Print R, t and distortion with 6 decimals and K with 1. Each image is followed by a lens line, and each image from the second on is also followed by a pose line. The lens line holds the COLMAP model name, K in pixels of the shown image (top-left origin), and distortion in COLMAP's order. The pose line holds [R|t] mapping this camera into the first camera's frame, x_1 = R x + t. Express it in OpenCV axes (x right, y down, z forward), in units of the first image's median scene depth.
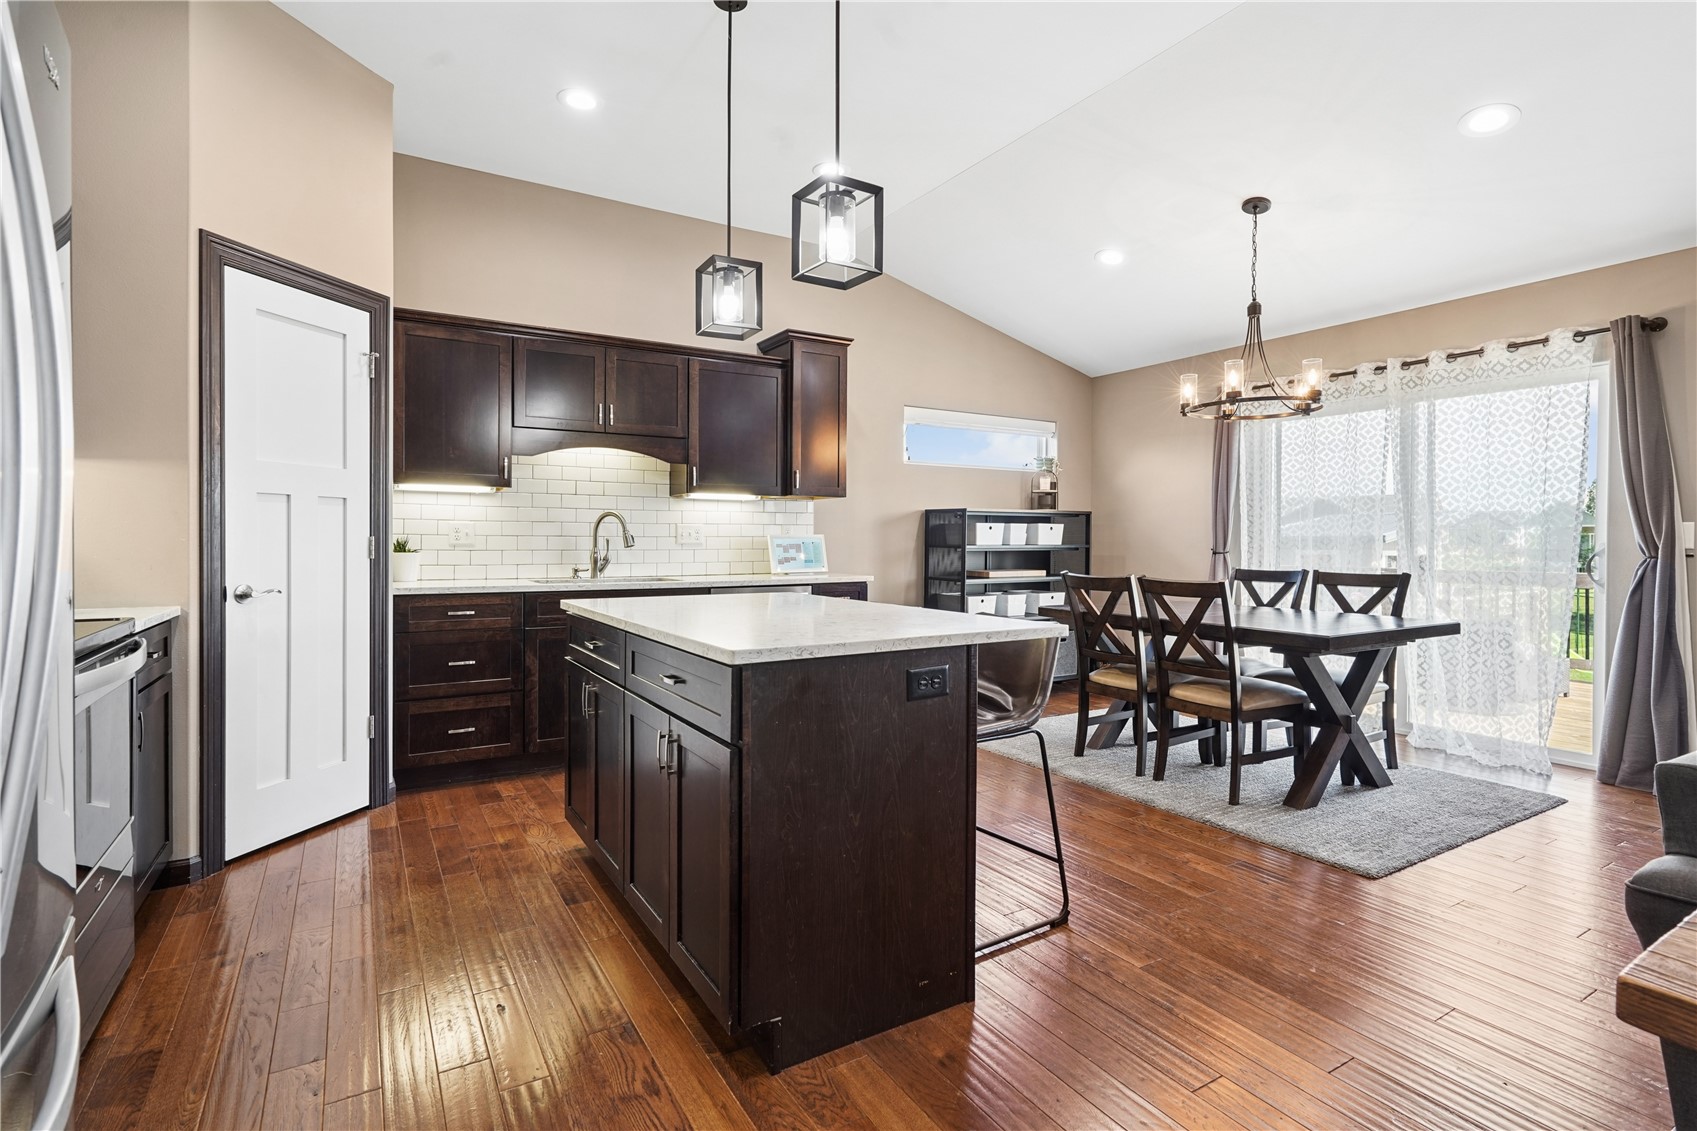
lens RADIAL K [[802.9, 0, 848.8], [0, 802.9, 546.9], [0, 0, 1]] dist [0.001259, -0.001471]
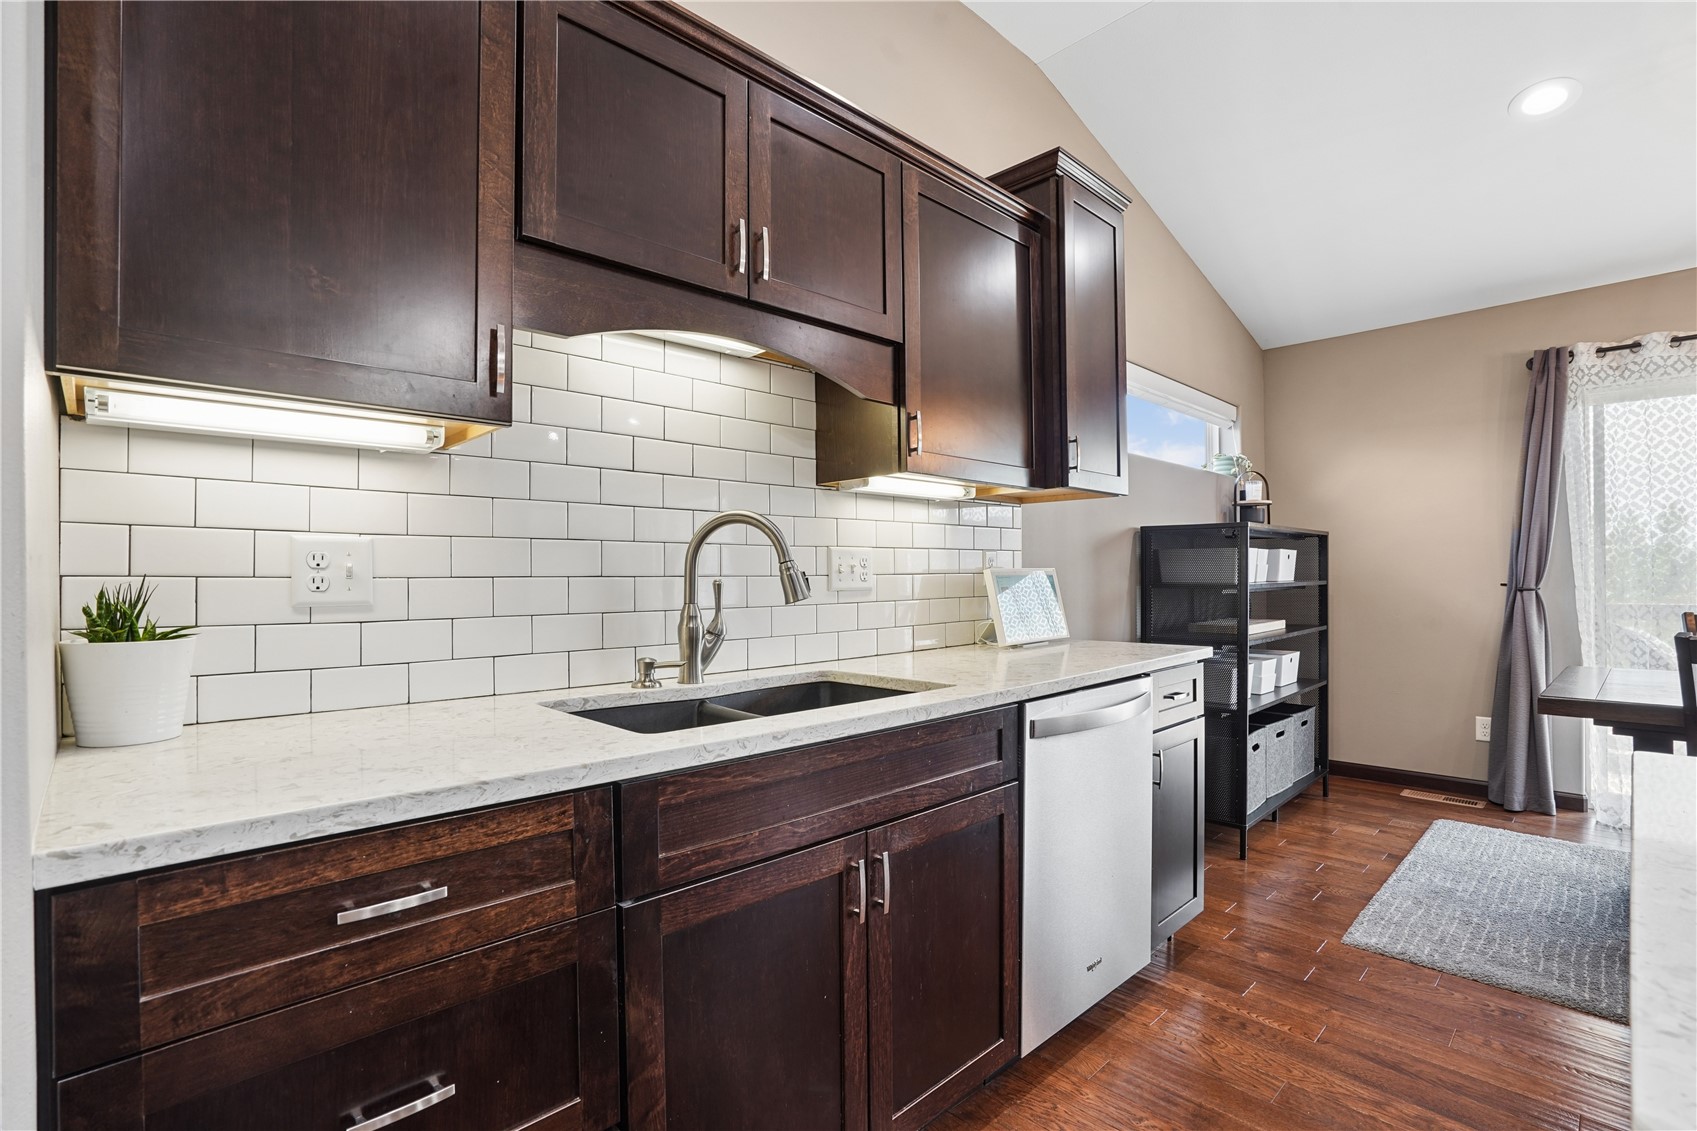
lens RADIAL K [[798.4, 0, 848.5], [0, 798.4, 565.5], [0, 0, 1]] dist [-0.002656, 0.000781]
pose [[0.975640, -0.002632, 0.219361, -0.333250], [0.005254, 0.999922, -0.011371, -0.013966], [-0.219314, 0.012247, 0.975577, 0.608446]]
